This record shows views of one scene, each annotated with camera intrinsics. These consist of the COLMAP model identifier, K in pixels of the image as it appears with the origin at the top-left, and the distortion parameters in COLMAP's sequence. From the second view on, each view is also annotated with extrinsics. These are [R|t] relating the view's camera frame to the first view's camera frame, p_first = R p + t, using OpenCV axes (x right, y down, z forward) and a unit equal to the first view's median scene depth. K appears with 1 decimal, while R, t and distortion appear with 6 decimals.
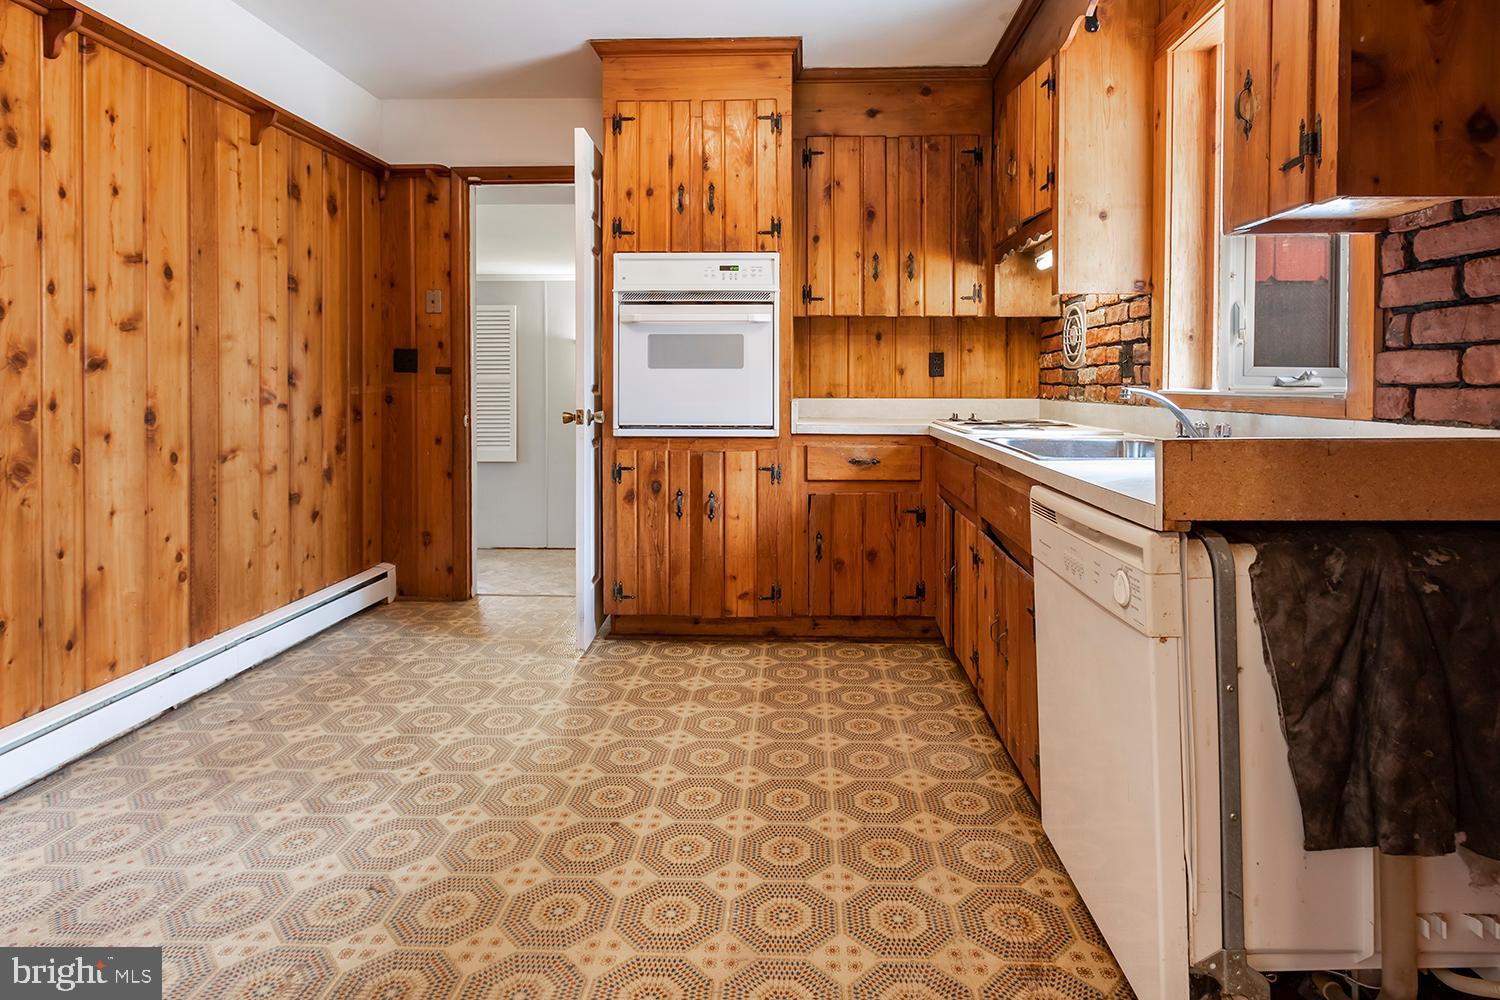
lens RADIAL K [[805.1, 0, 761.9], [0, 805.1, 500.8], [0, 0, 1]] dist [0.002982, -0.001774]
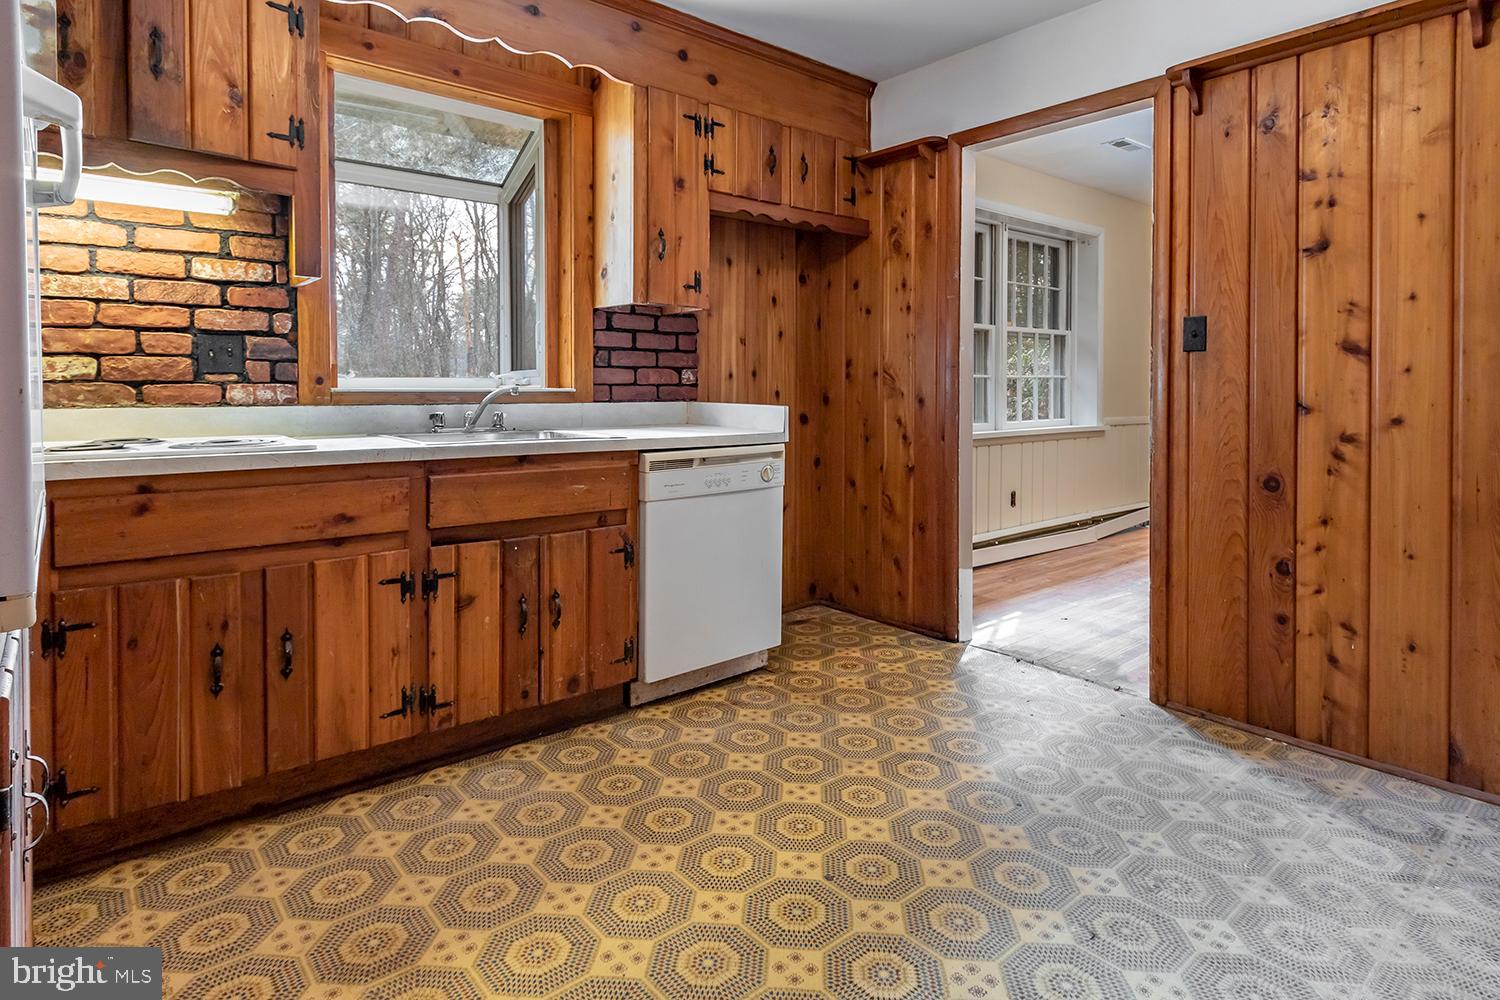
lens RADIAL K [[819.3, 0, 758.8], [0, 819.3, 511.4], [0, 0, 1]] dist [0.004380, -0.000661]
pose [[-0.695008, -0.113418, 0.710000, -0.480678], [0.098473, 0.963160, 0.250253, -0.148945], [-0.712227, 0.243844, -0.658235, 1.026129]]
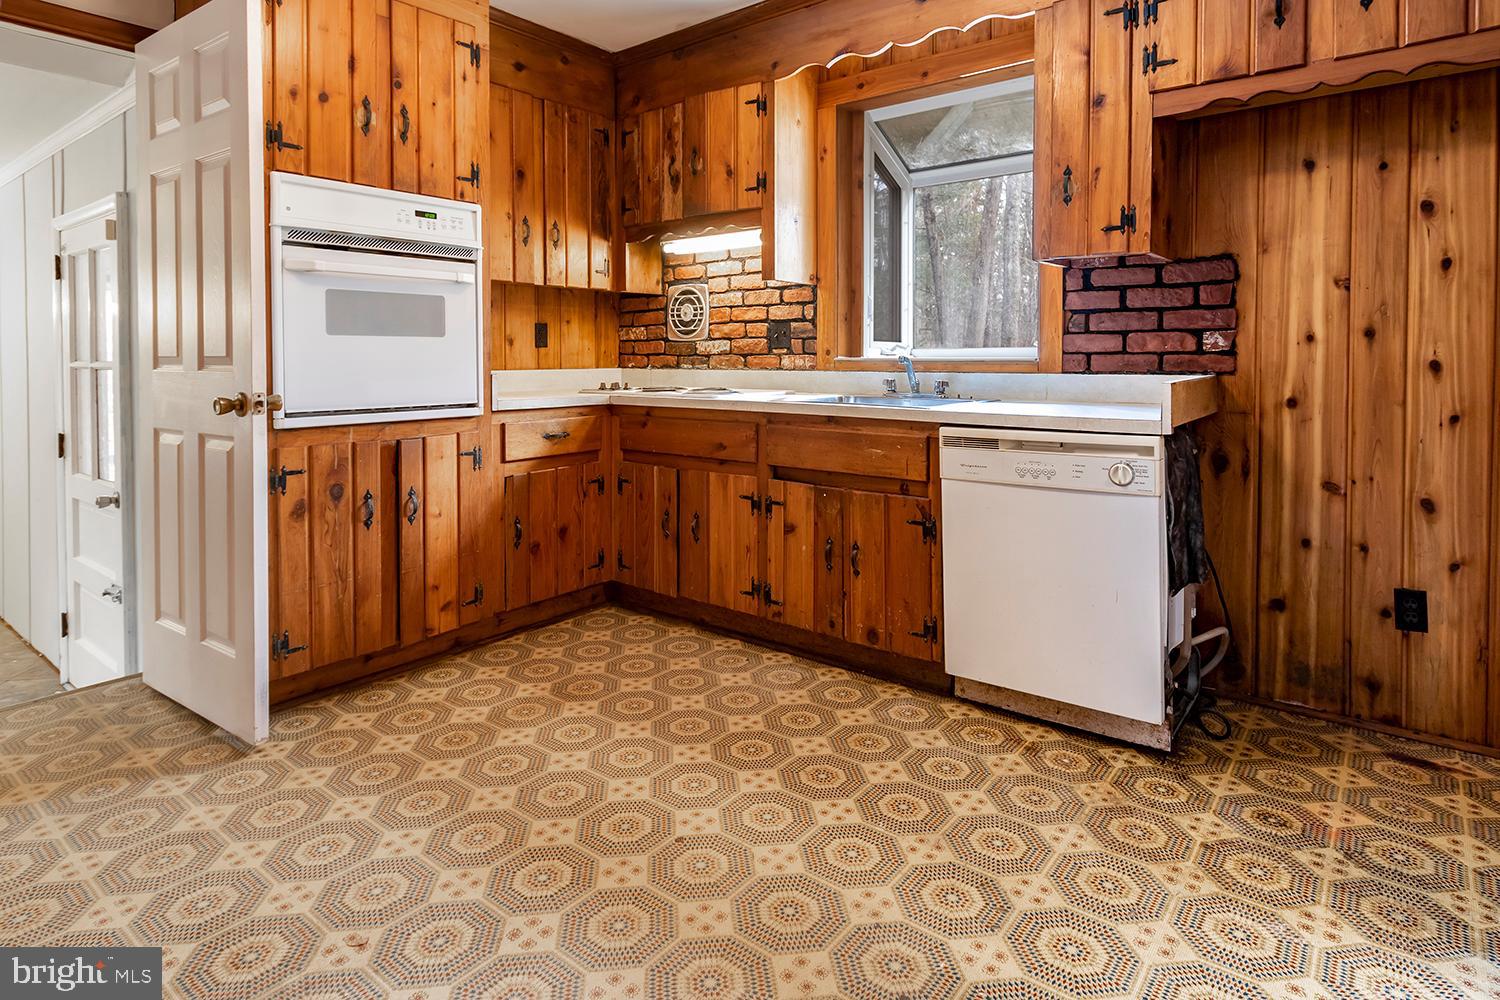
lens RADIAL K [[819.3, 0, 750.2], [0, 819.3, 487.5], [0, 0, 1]] dist [0.004380, -0.000661]
pose [[0.583723, -0.132693, 0.801037, -0.543889], [0.121005, 0.989755, 0.075778, -0.034428], [-0.802886, 0.052696, 0.593799, 0.241666]]
